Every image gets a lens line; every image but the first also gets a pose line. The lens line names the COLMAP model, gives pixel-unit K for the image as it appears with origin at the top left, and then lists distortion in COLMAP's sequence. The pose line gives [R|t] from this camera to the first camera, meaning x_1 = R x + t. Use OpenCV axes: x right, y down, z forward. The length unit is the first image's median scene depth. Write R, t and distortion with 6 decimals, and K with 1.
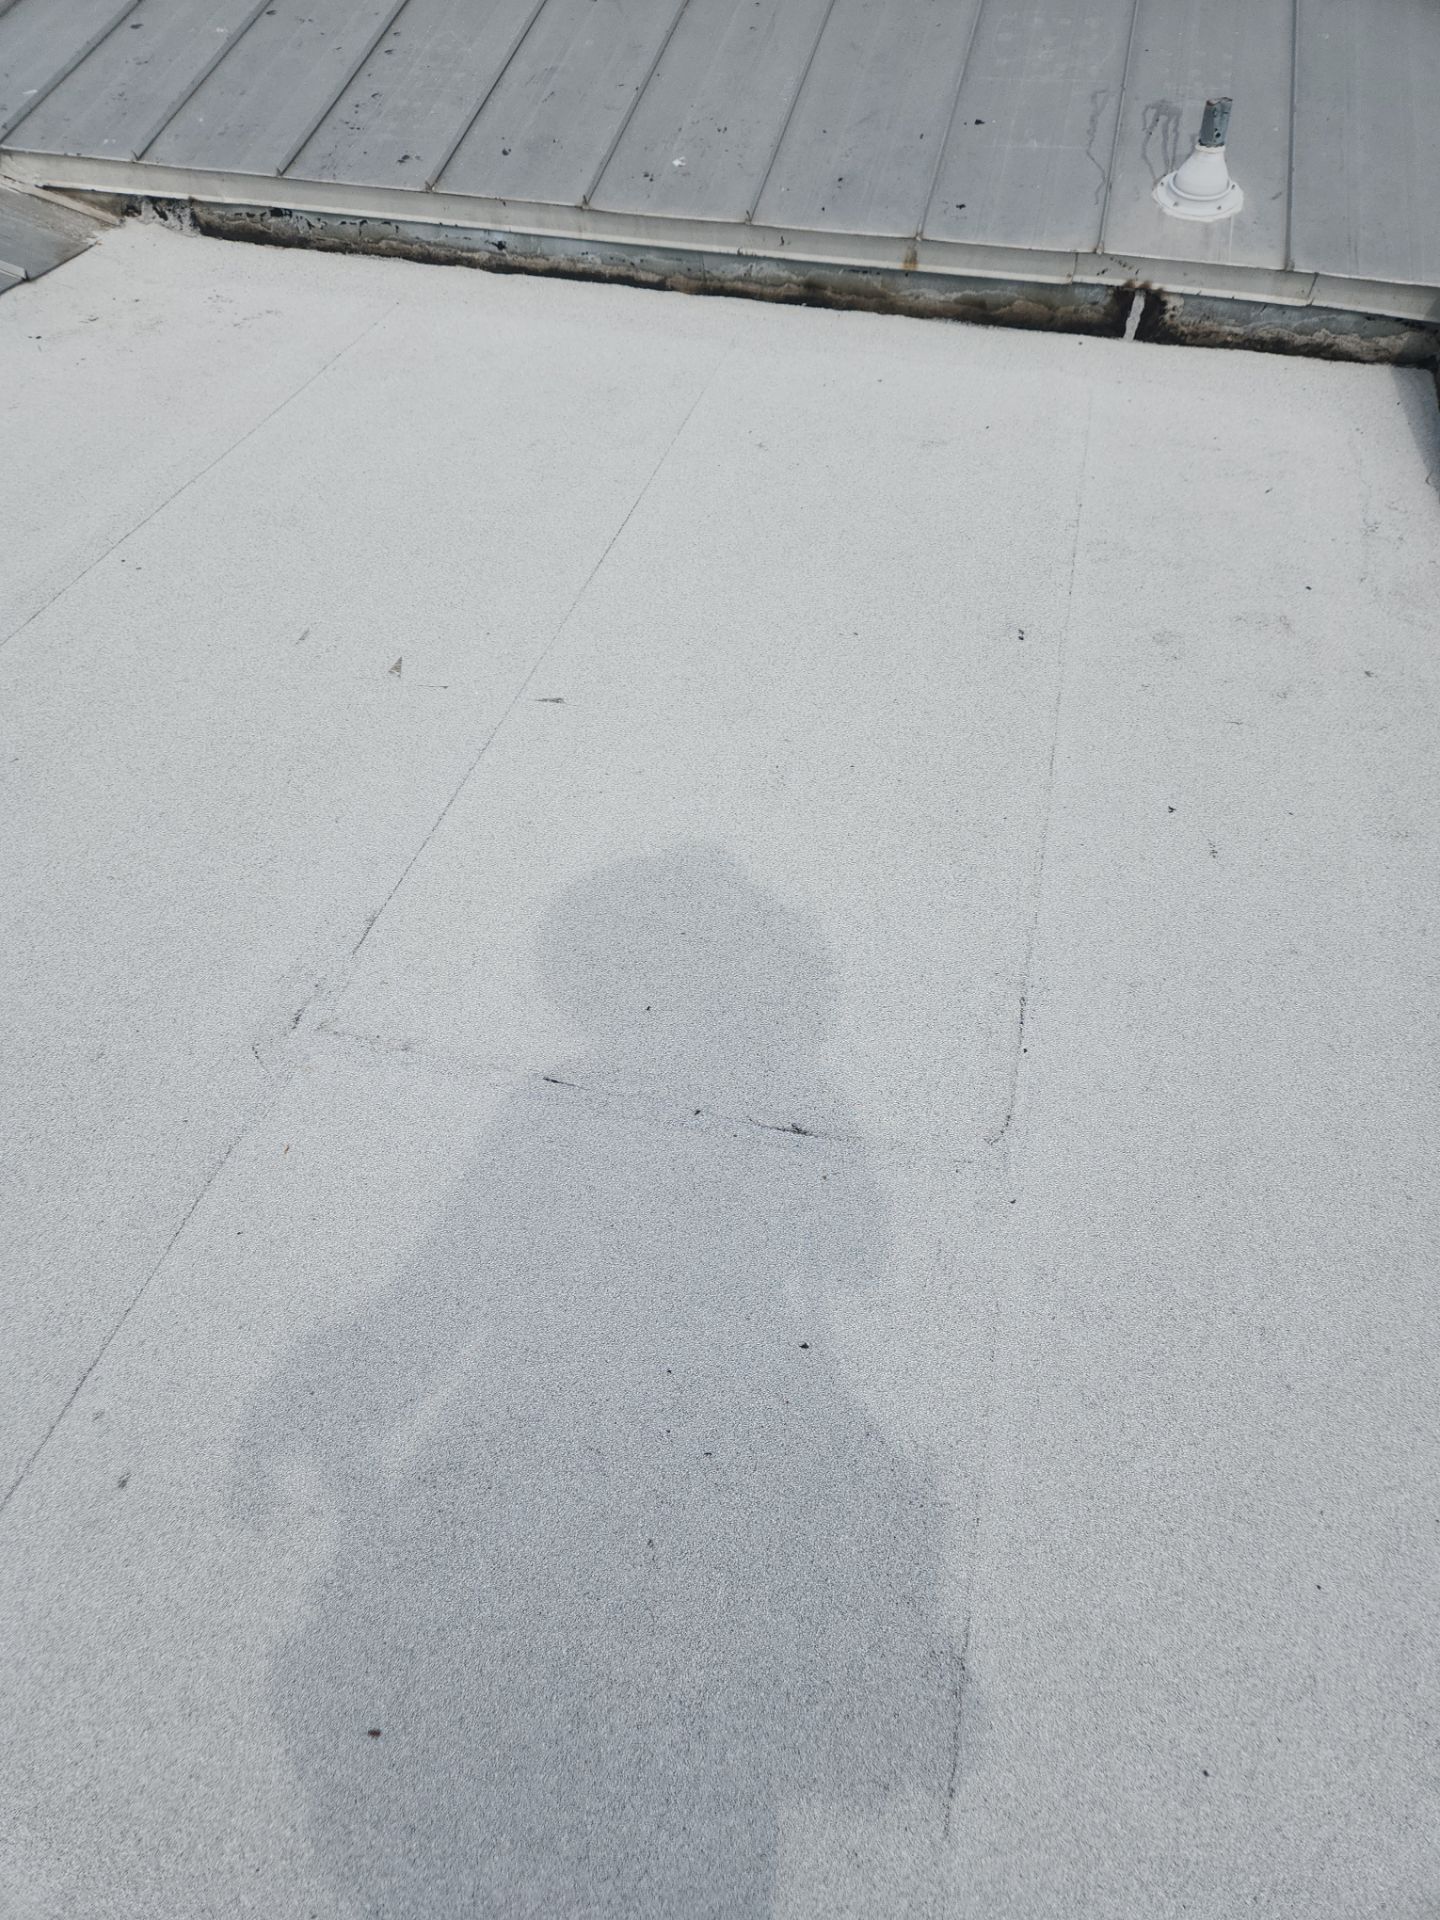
lens RADIAL K [[1339.6, 0, 671.3], [0, 1339.6, 969.9], [0, 0, 1]] dist [0.077971, -0.070962]
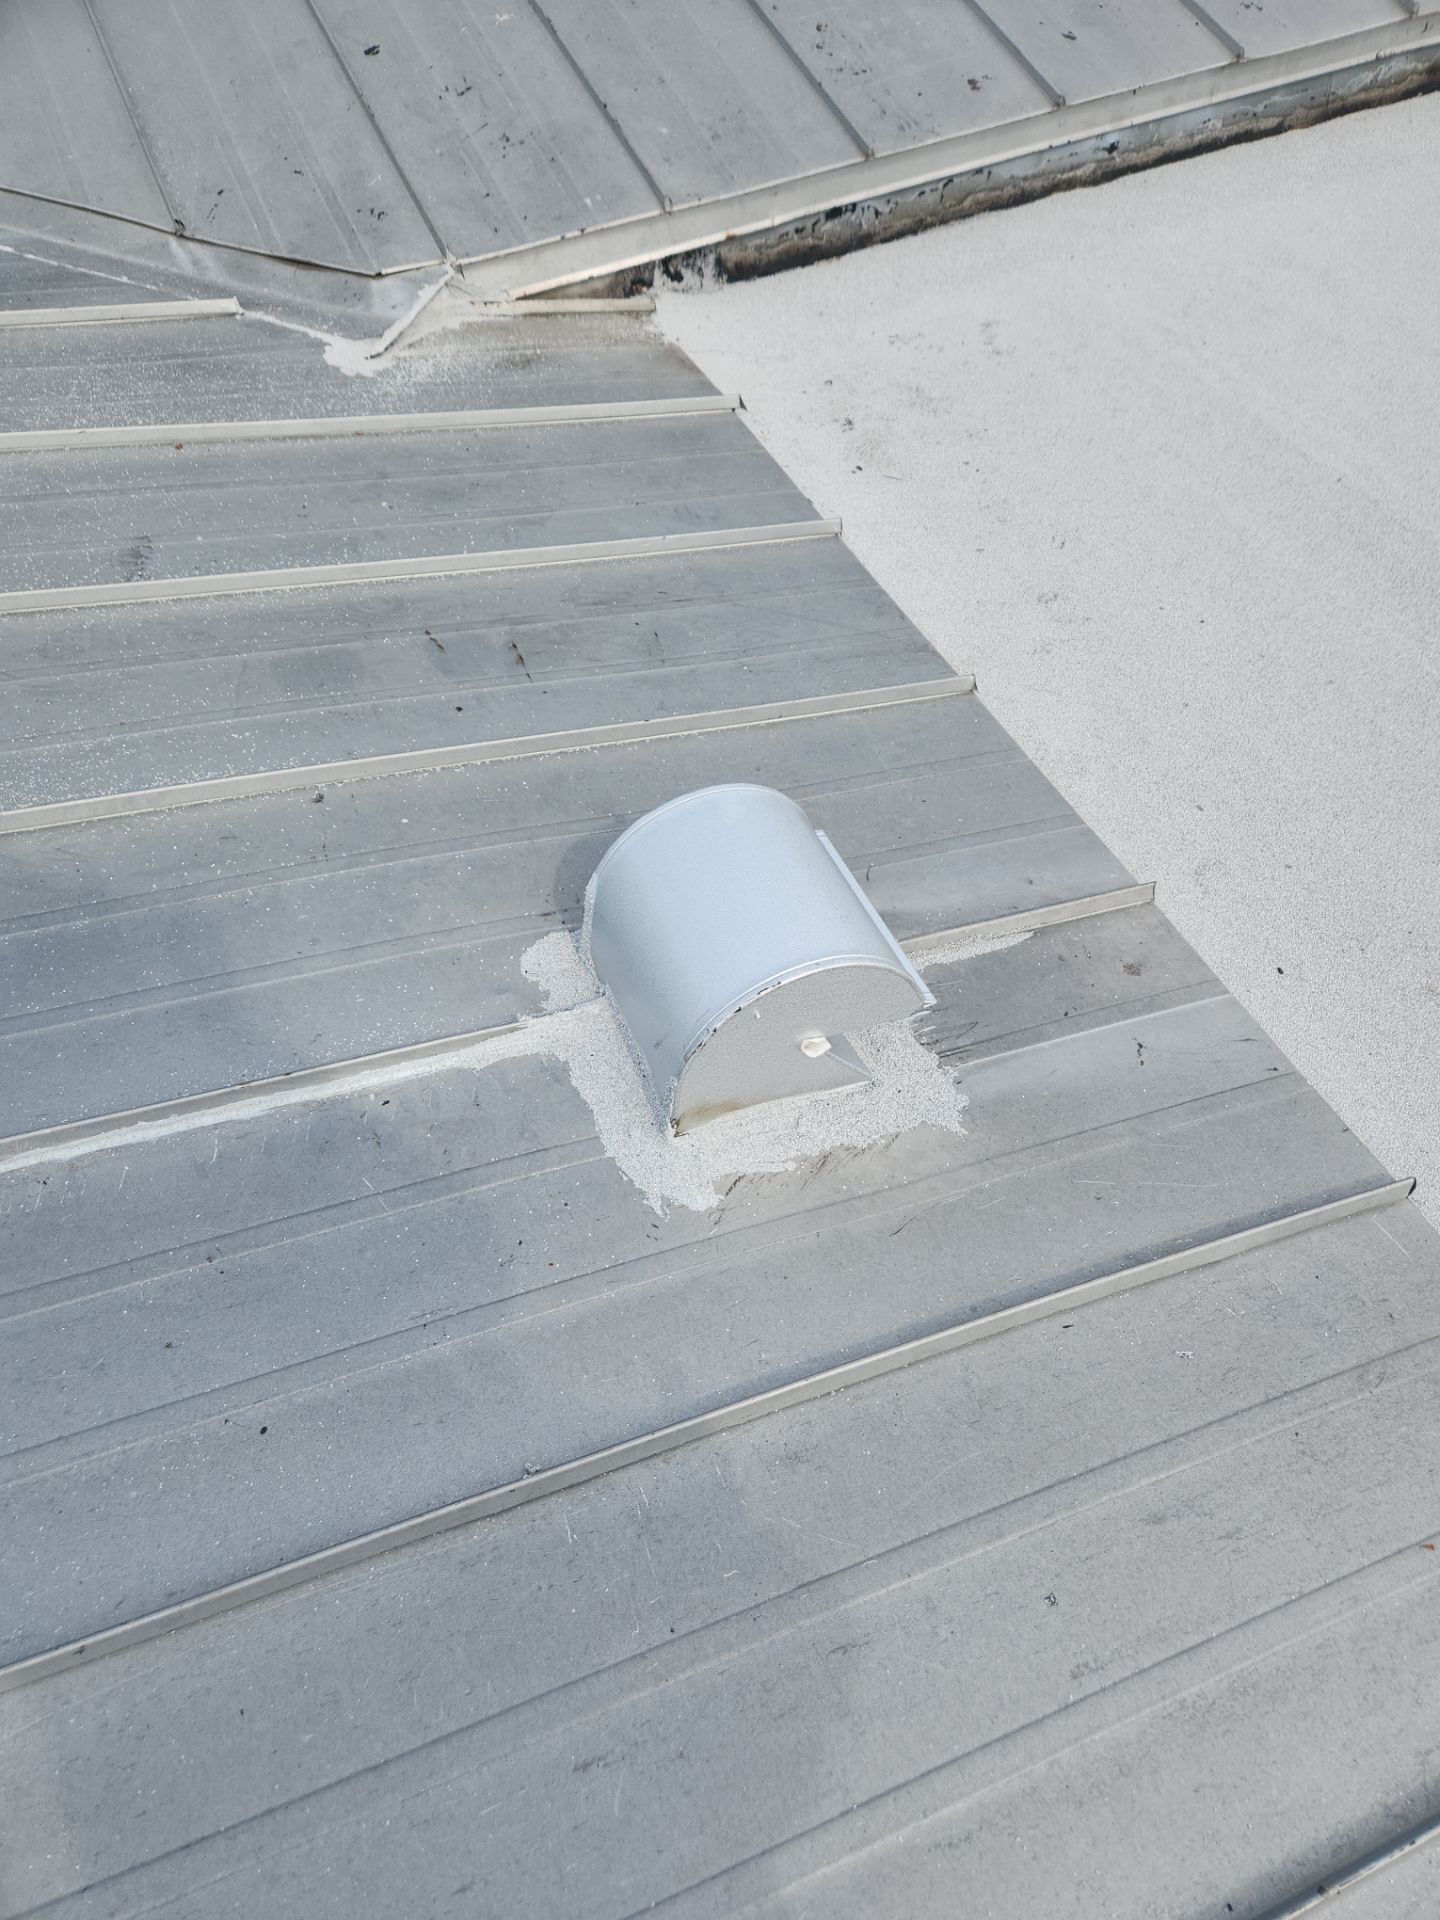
lens RADIAL K [[1319.1, 0, 658.8], [0, 1319.1, 1017.6], [0, 0, 1]] dist [0.086770, -0.059137]
pose [[0.787176, -0.523016, 0.326815, -0.862413], [0.492866, 0.852033, 0.176413, -0.354626], [-0.370725, 0.022208, 0.928477, 0.342501]]
